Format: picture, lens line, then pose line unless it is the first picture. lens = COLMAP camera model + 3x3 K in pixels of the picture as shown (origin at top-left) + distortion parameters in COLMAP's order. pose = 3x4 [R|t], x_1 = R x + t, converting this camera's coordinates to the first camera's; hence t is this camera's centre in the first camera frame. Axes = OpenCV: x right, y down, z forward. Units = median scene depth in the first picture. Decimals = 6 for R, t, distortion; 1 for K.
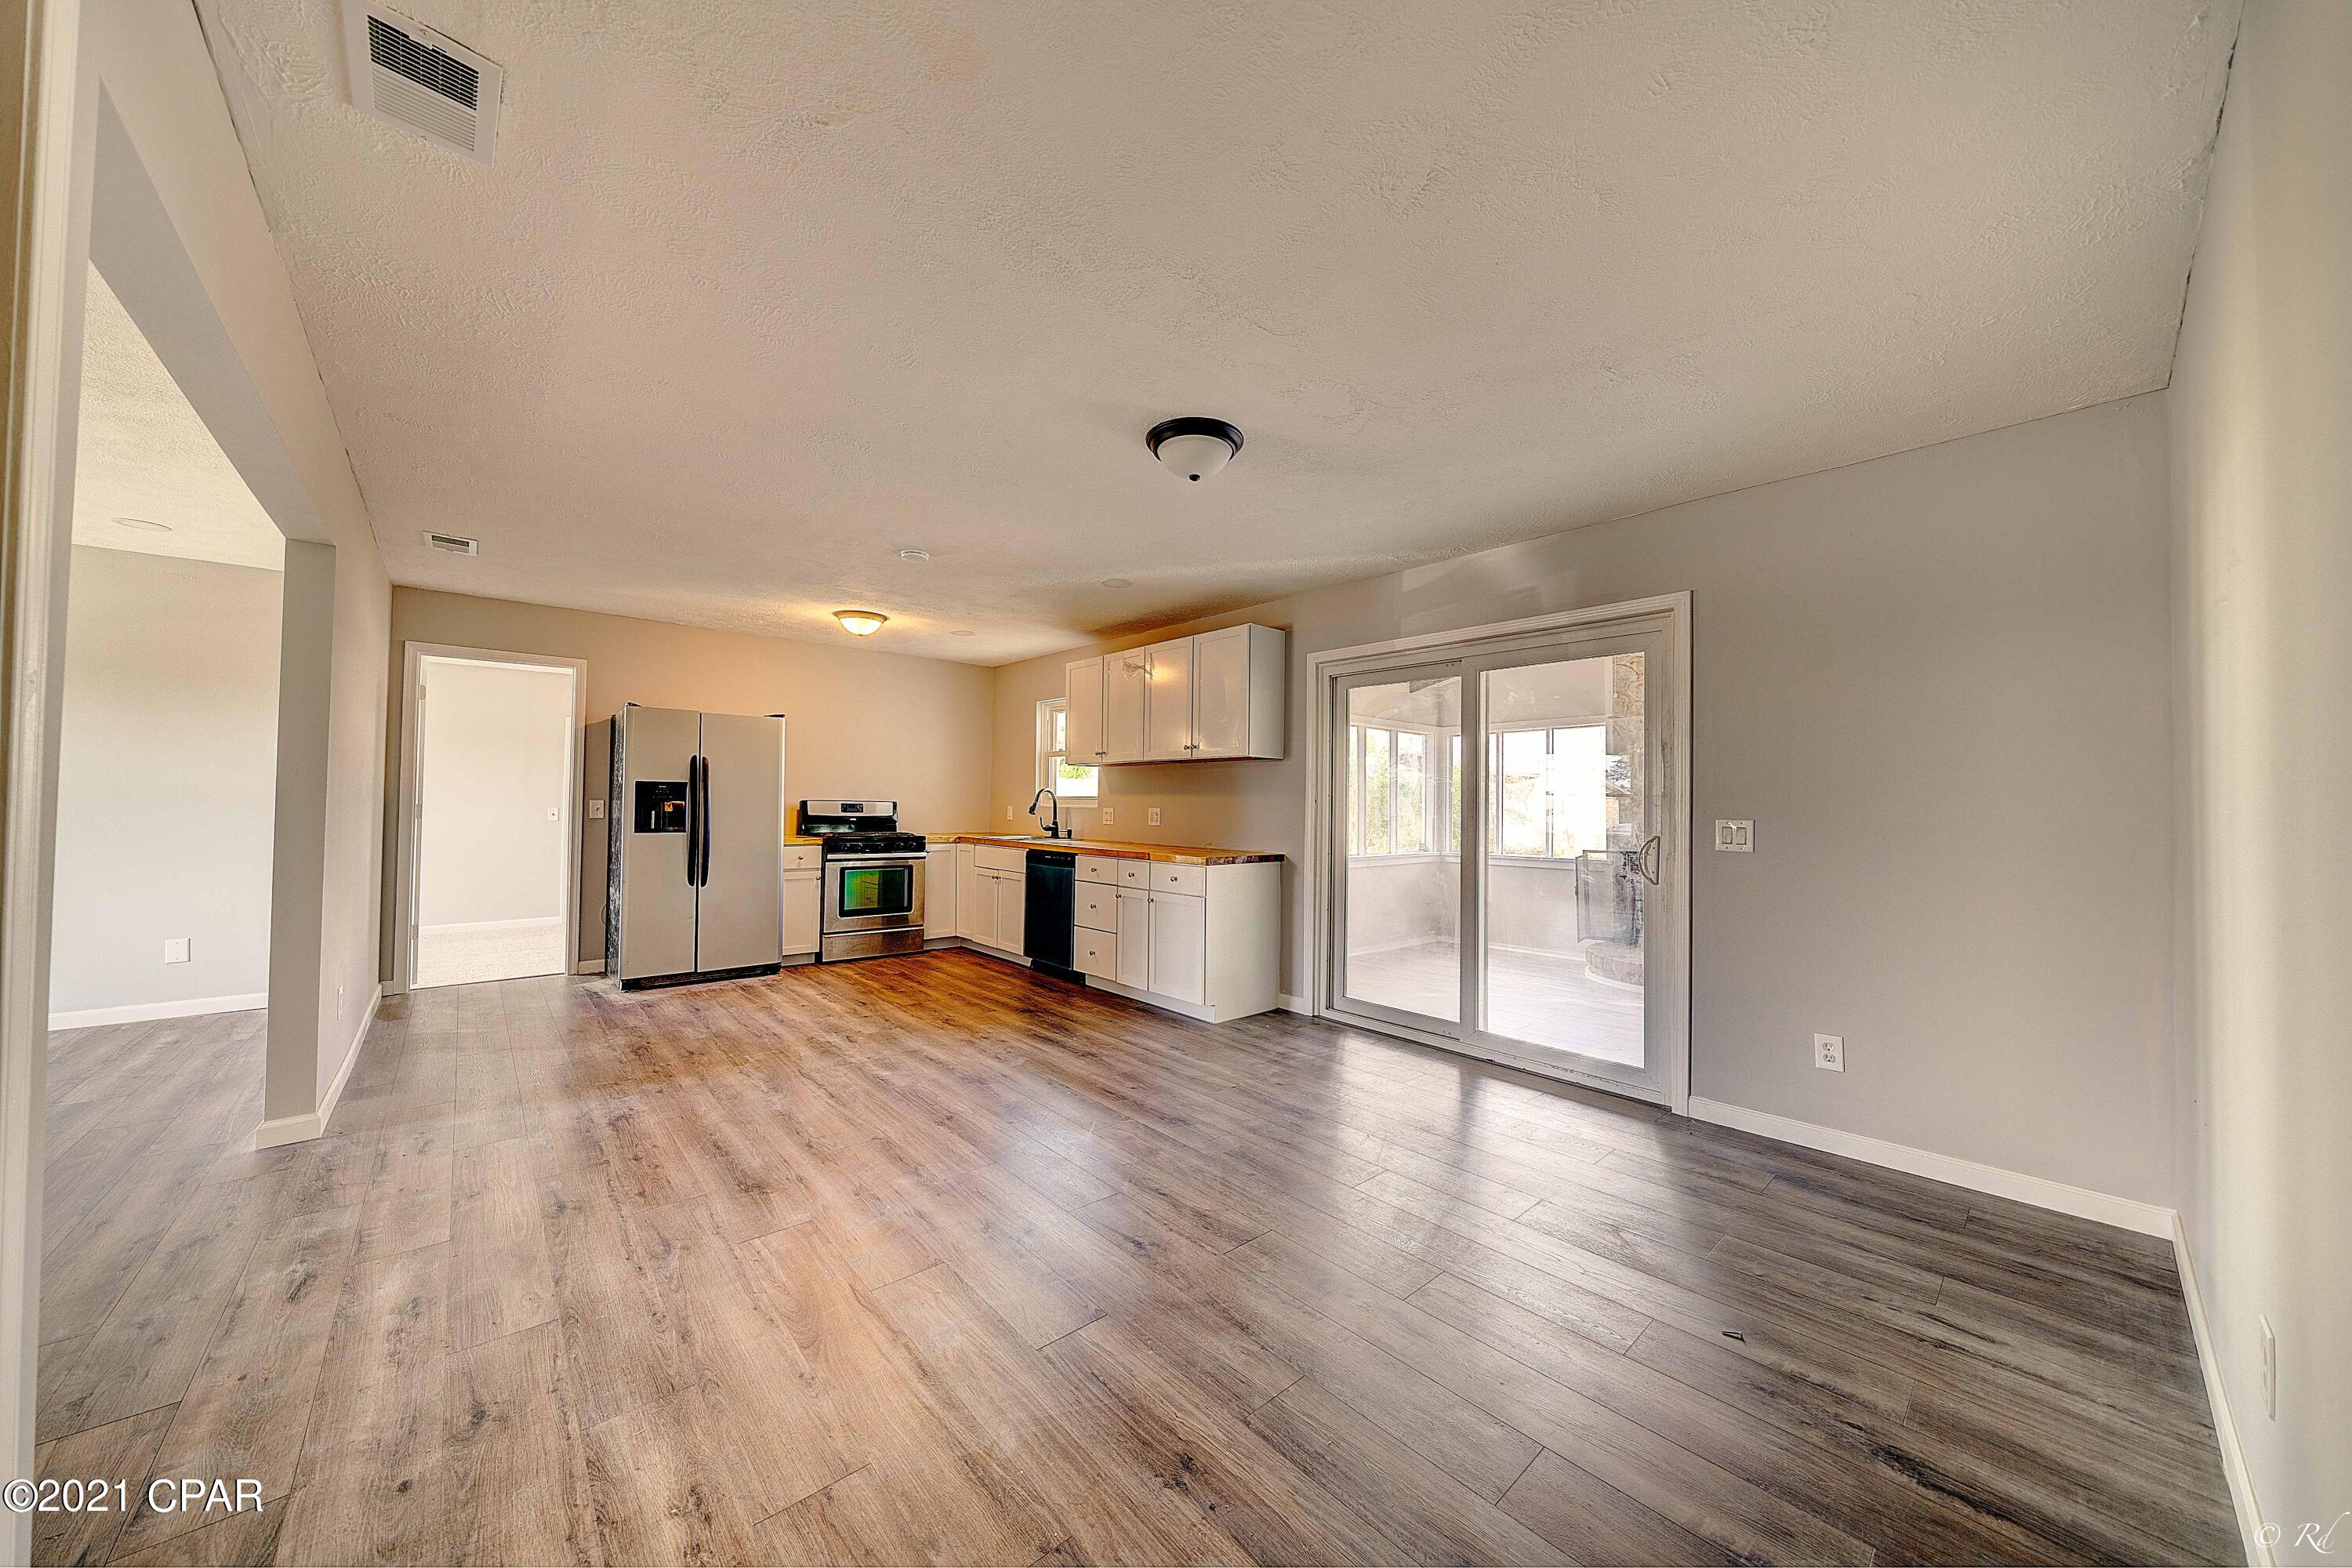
lens RADIAL K [[802.3, 0, 1174.4], [0, 802.3, 784.8], [0, 0, 1]] dist [-0.004562, 0.000021]
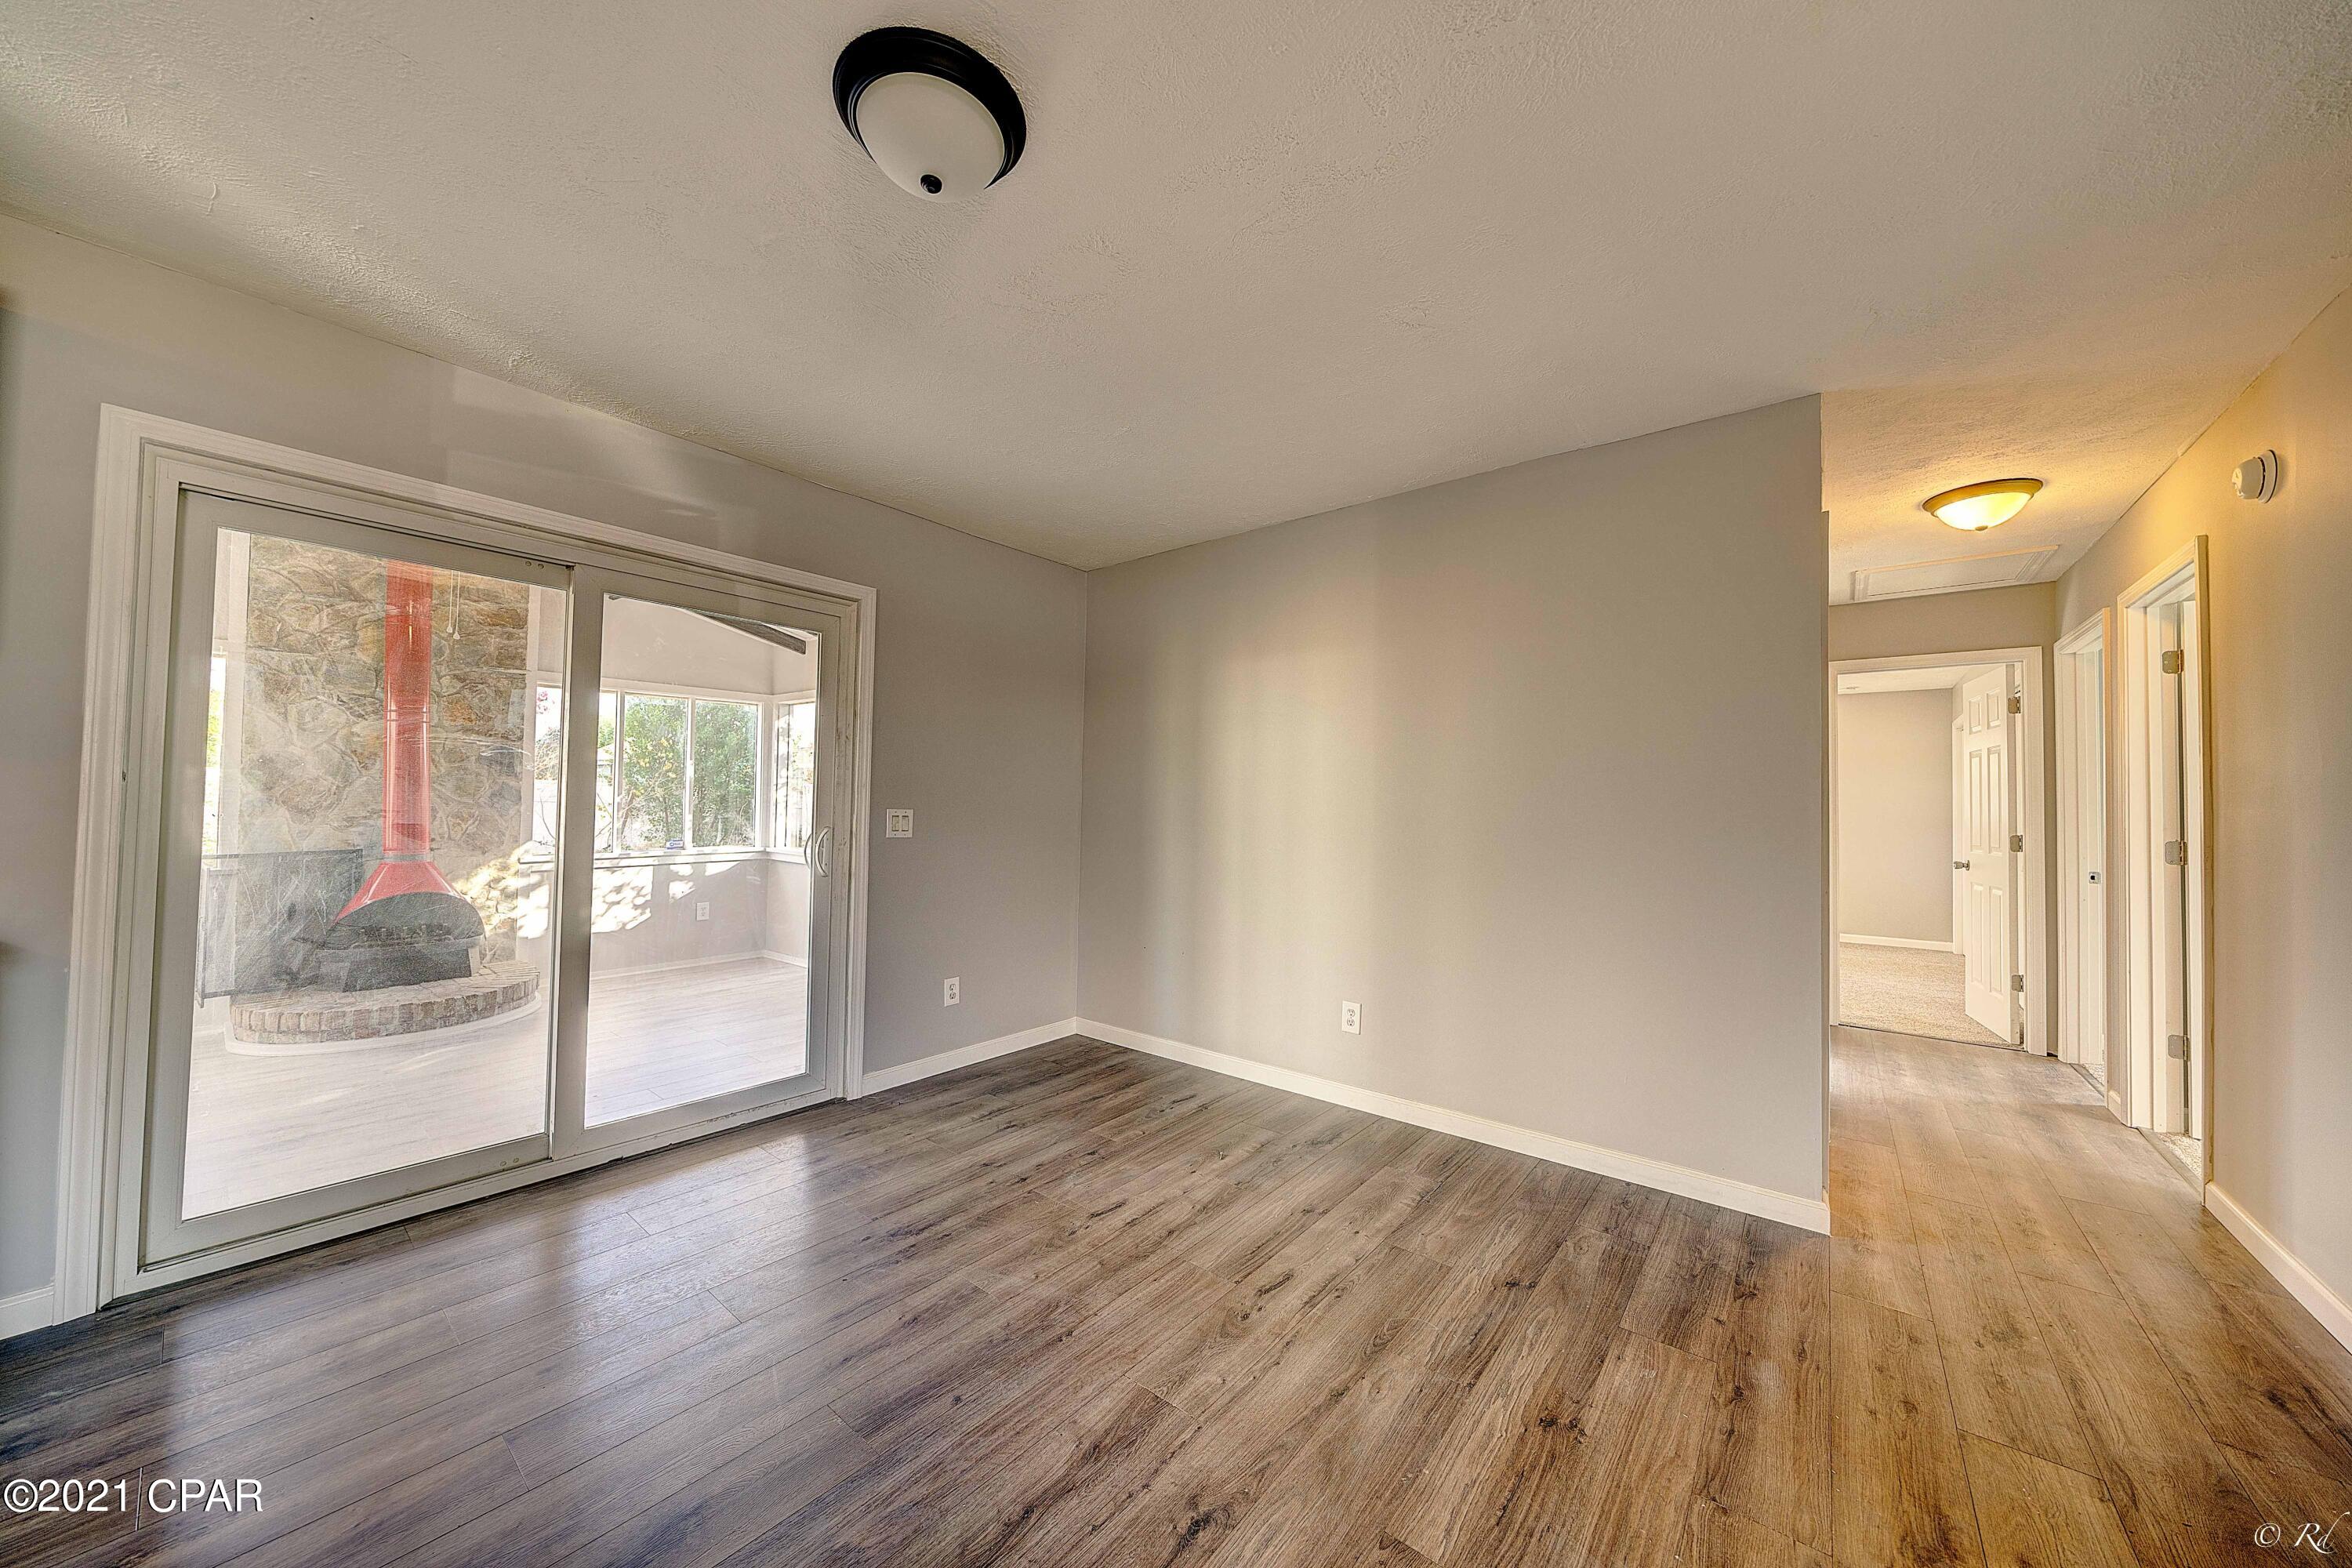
lens RADIAL K [[802.3, 0, 1174.4], [0, 802.3, 784.8], [0, 0, 1]] dist [-0.004562, 0.000021]
pose [[-0.166604, 0.011577, 0.985956, -0.503139], [-0.045892, 0.998756, -0.019482, 0.015441], [-0.984955, -0.048493, -0.165866, 0.885625]]
